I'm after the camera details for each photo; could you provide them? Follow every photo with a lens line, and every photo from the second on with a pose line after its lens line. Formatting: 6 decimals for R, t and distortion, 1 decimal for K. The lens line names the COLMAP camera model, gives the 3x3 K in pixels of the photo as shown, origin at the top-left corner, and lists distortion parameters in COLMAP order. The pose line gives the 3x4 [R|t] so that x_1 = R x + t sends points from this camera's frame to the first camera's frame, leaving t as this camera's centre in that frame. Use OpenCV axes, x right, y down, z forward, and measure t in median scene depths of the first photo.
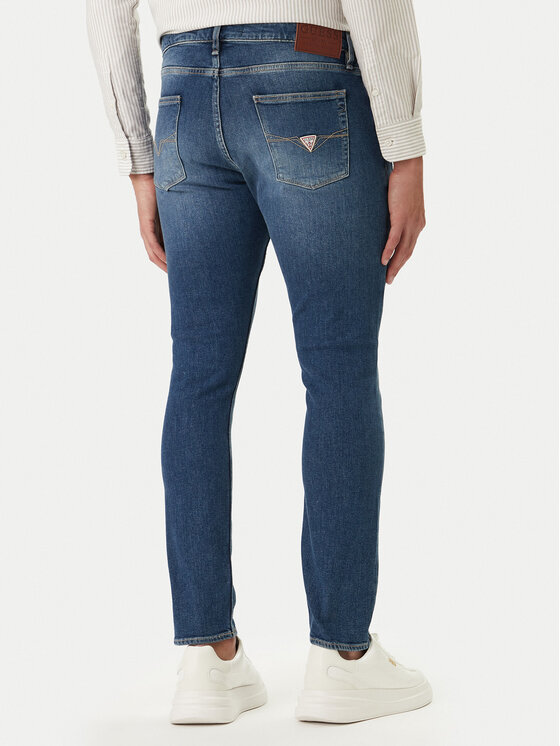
lens RADIAL K [[1345.1, 0, 281.8], [0, 1345.1, 373.4], [0, 0, 1]] dist [-0.059724, 0.000000]
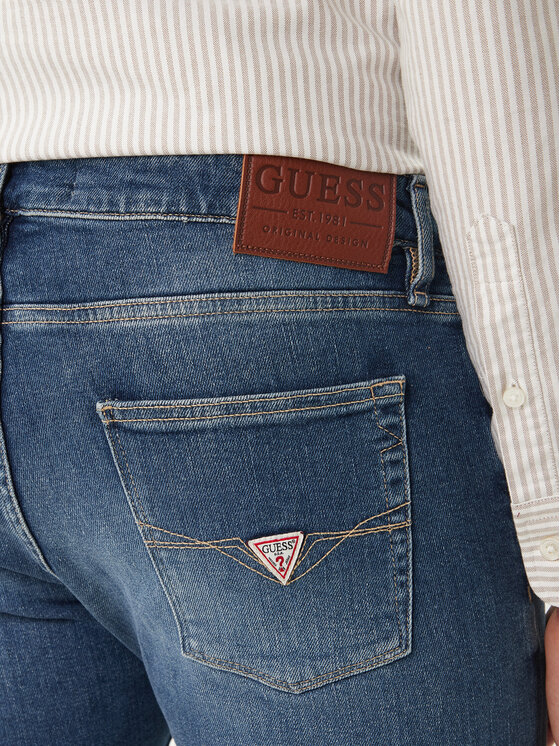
lens RADIAL K [[1038.9, 0, 276.1], [0, 1038.9, 373.4], [0, 0, 1]] dist [0.064969, 0.000000]
pose [[0.993175, 0.015728, -0.115571, 0.046132], [-0.009002, 0.998248, 0.058487, -0.226627], [0.116288, -0.057047, 0.991576, 0.766386]]
